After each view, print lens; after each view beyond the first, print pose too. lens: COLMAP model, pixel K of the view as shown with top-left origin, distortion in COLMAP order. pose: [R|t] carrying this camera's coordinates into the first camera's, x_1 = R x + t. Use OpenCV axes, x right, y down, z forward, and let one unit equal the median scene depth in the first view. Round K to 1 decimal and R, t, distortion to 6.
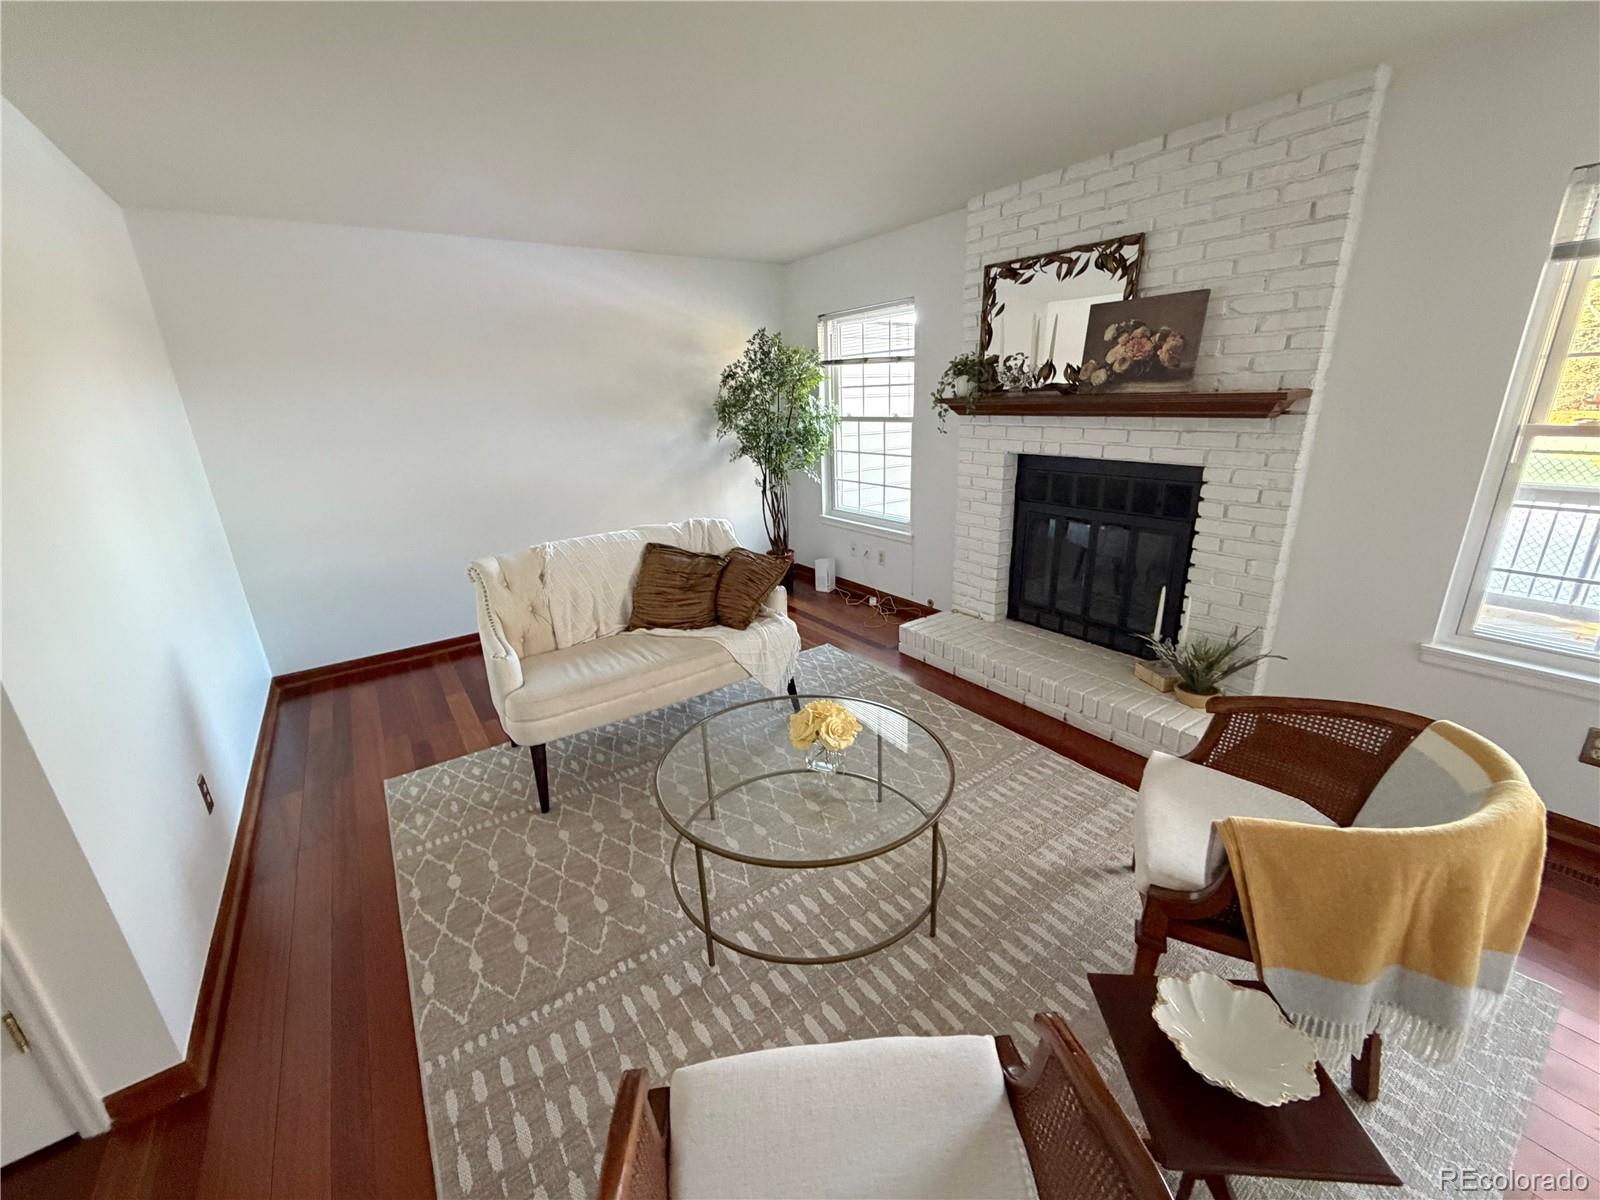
lens RADIAL K [[635.1, 0, 800.0], [0, 635.1, 600.0], [0, 0, 1]] dist [-0.000214, 0.000309]
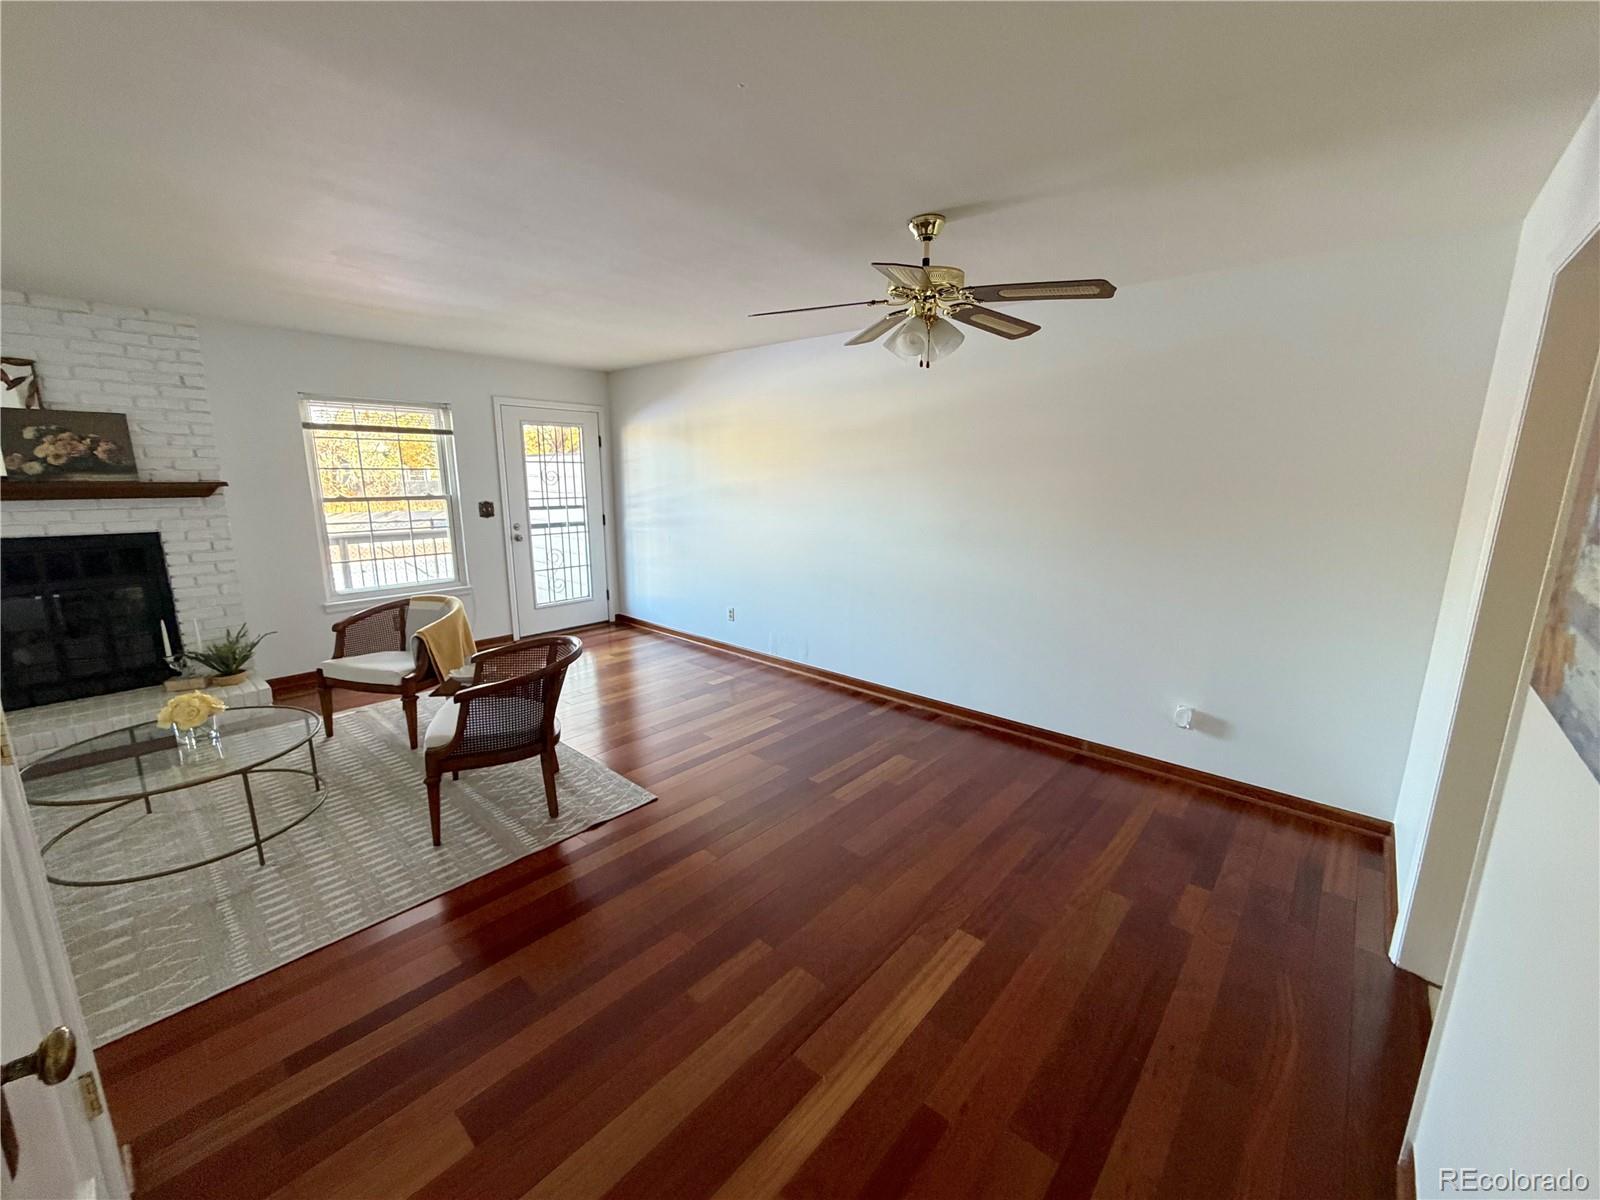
lens RADIAL K [[635.1, 0, 800.0], [0, 635.1, 600.0], [0, 0, 1]] dist [-0.000214, 0.000309]
pose [[-0.238246, -0.156454, 0.958520, -0.998825], [0.305659, 0.924708, 0.226909, 0.045565], [-0.921852, 0.347041, -0.172486, -0.034711]]
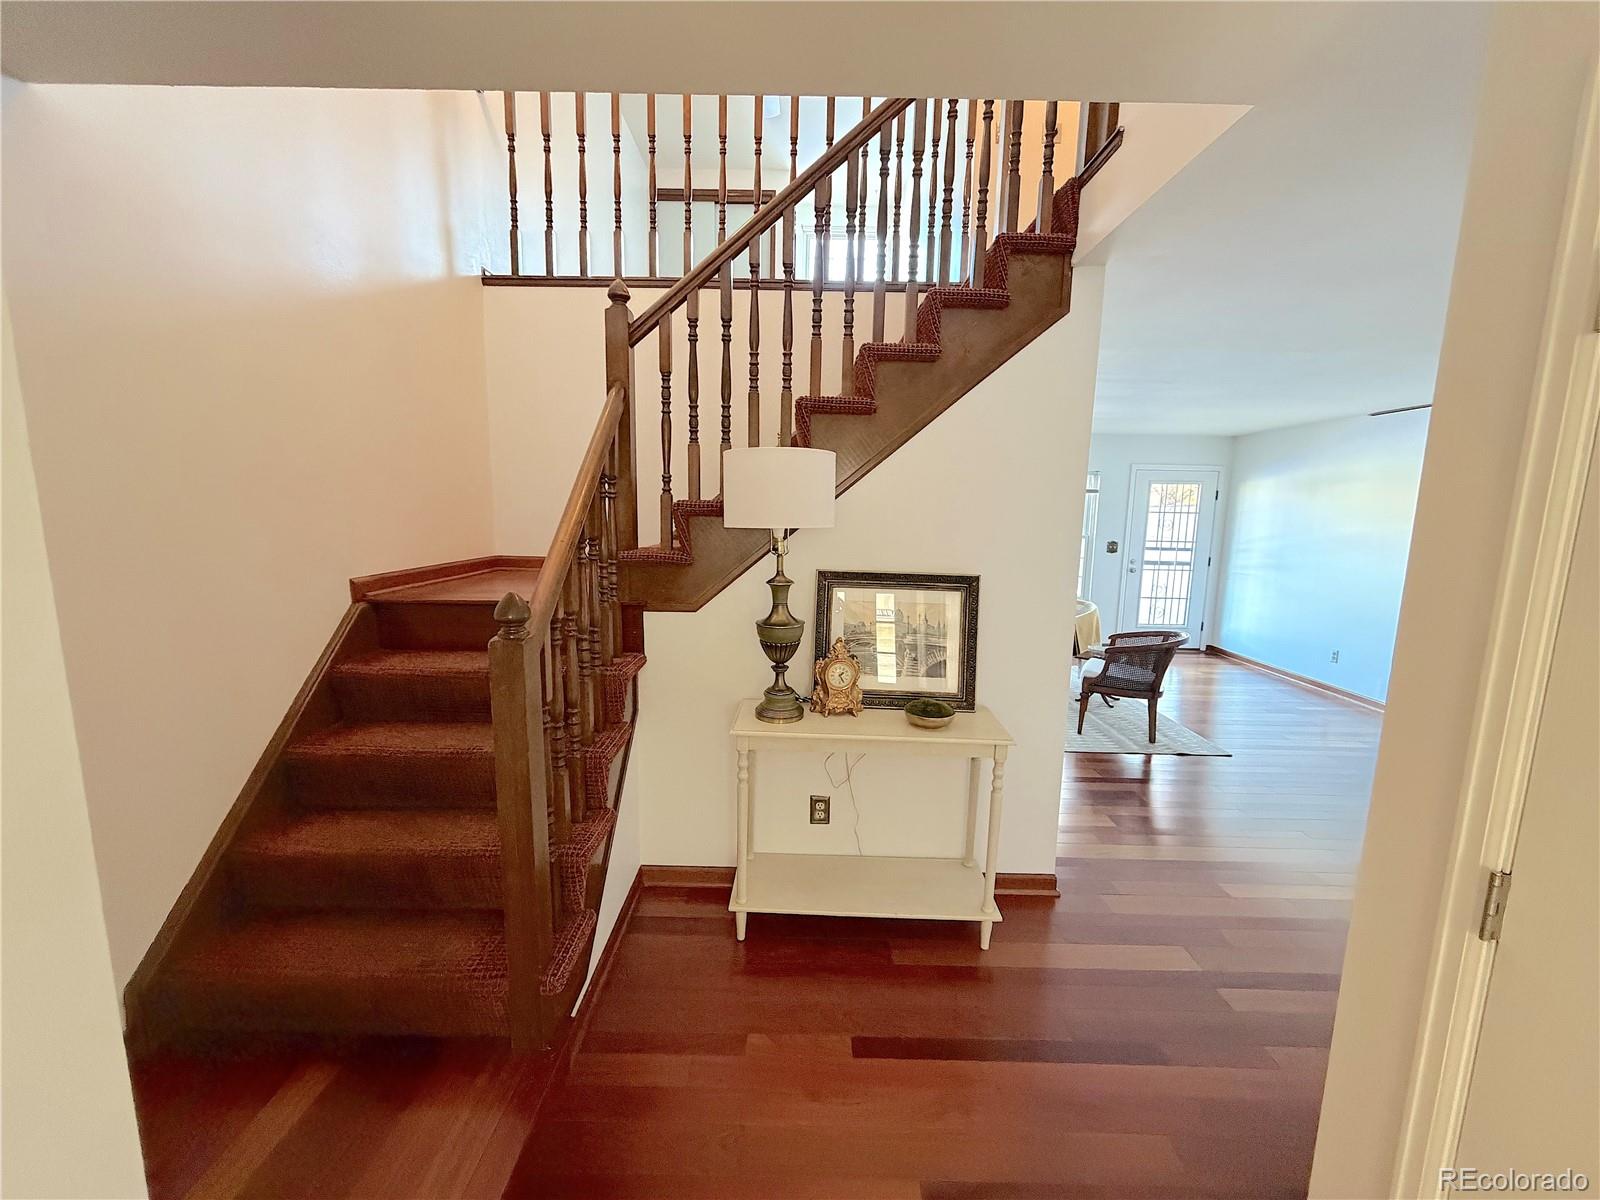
lens RADIAL K [[635.1, 0, 800.0], [0, 635.1, 600.0], [0, 0, 1]] dist [-0.000214, 0.000309]
pose [[0.574205, -0.066413, 0.816013, -1.681585], [0.215103, 0.973927, -0.072097, 0.059015], [-0.789949, 0.216925, 0.573519, -0.017048]]
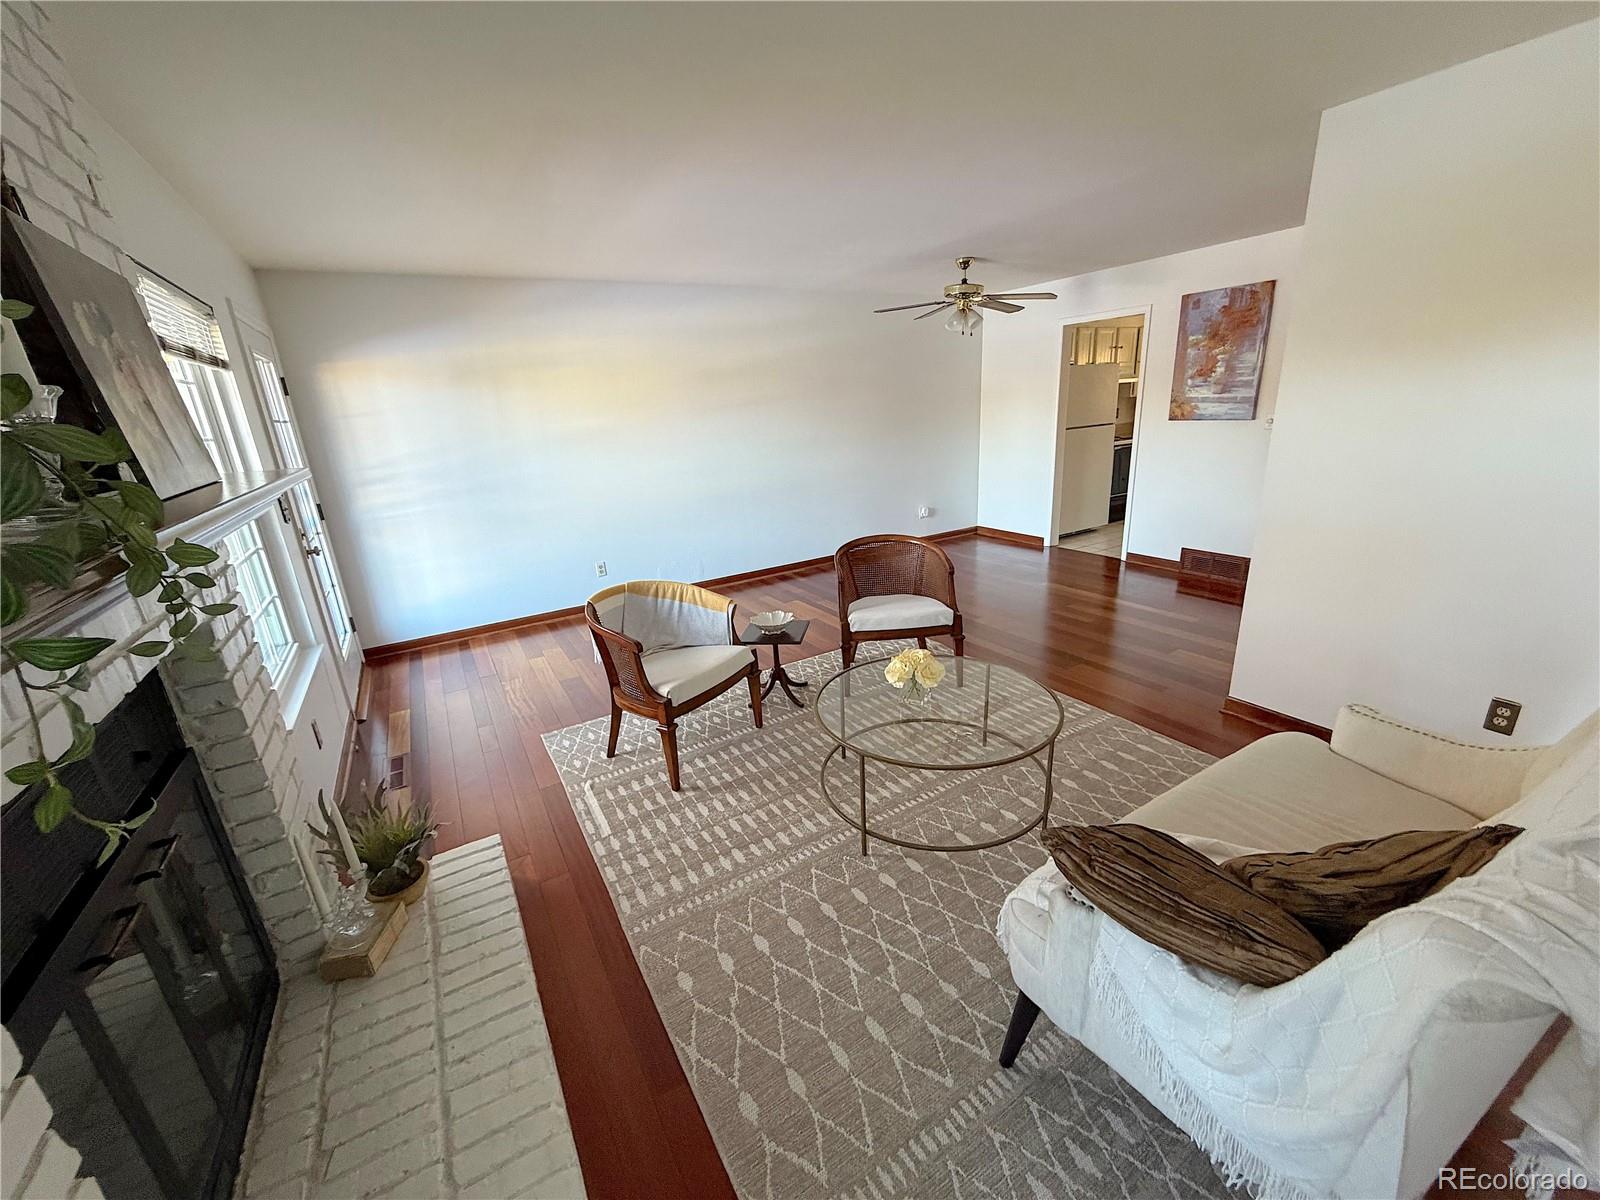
lens RADIAL K [[635.1, 0, 800.0], [0, 635.1, 600.0], [0, 0, 1]] dist [-0.000214, 0.000309]
pose [[-0.991943, 0.072360, 0.103985, 0.021804], [0.119495, 0.807006, 0.578327, -0.399067], [-0.042068, 0.586093, -0.809151, 1.188305]]
